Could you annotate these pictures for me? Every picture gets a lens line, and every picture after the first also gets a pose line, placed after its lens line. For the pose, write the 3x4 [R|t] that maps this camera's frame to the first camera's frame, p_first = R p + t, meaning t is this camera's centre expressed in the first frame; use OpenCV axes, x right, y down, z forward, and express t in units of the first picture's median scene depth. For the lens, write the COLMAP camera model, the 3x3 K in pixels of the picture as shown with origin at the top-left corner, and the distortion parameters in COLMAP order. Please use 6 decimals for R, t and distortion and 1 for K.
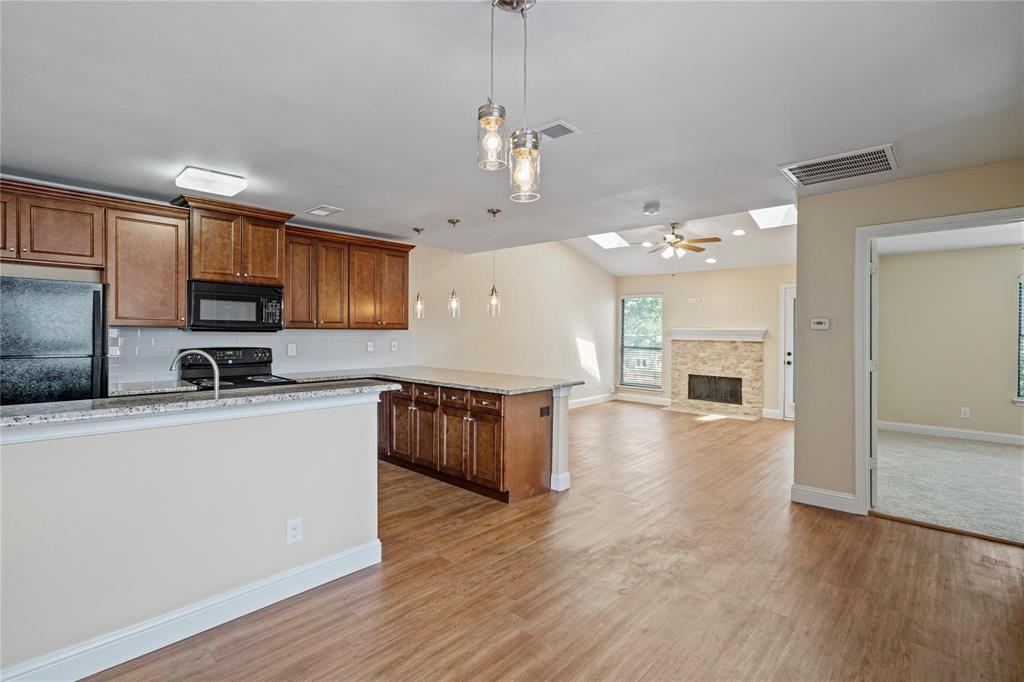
lens RADIAL K [[468.1, 0, 509.4], [0, 468.1, 333.7], [0, 0, 1]] dist [-0.003794, 0.000717]
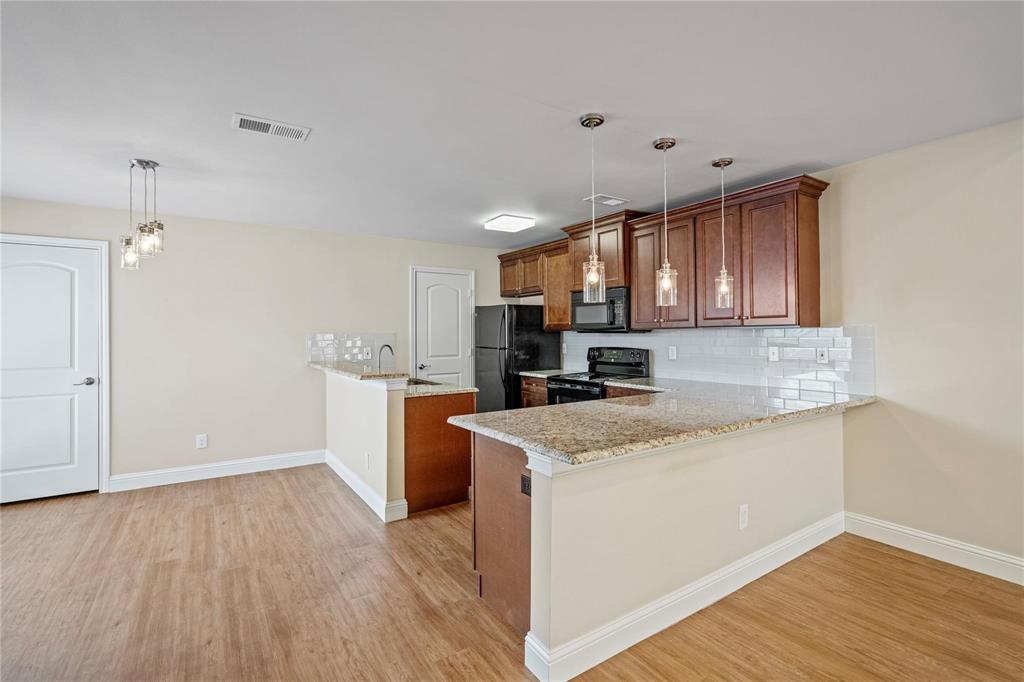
lens RADIAL K [[468.1, 0, 504.5], [0, 468.1, 322.4], [0, 0, 1]] dist [-0.003794, 0.000717]
pose [[-0.236202, -0.028029, -0.971300, 0.295833], [0.002460, 0.999563, -0.029443, 0.001436], [0.971701, -0.009343, -0.236030, 0.556785]]
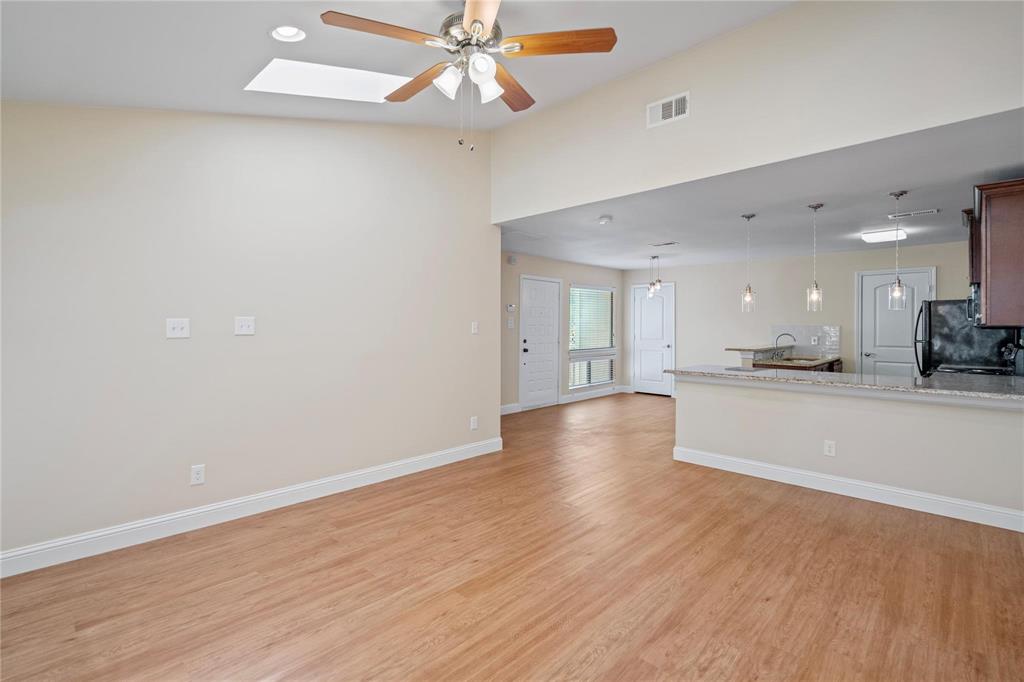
lens RADIAL K [[468.1, 0, 502.5], [0, 468.1, 323.5], [0, 0, 1]] dist [-0.003794, 0.000717]
pose [[-0.999348, -0.009216, 0.034914, 0.271643], [-0.009177, 0.999957, 0.001280, -0.003311], [-0.034924, 0.000959, -0.999389, 1.142142]]
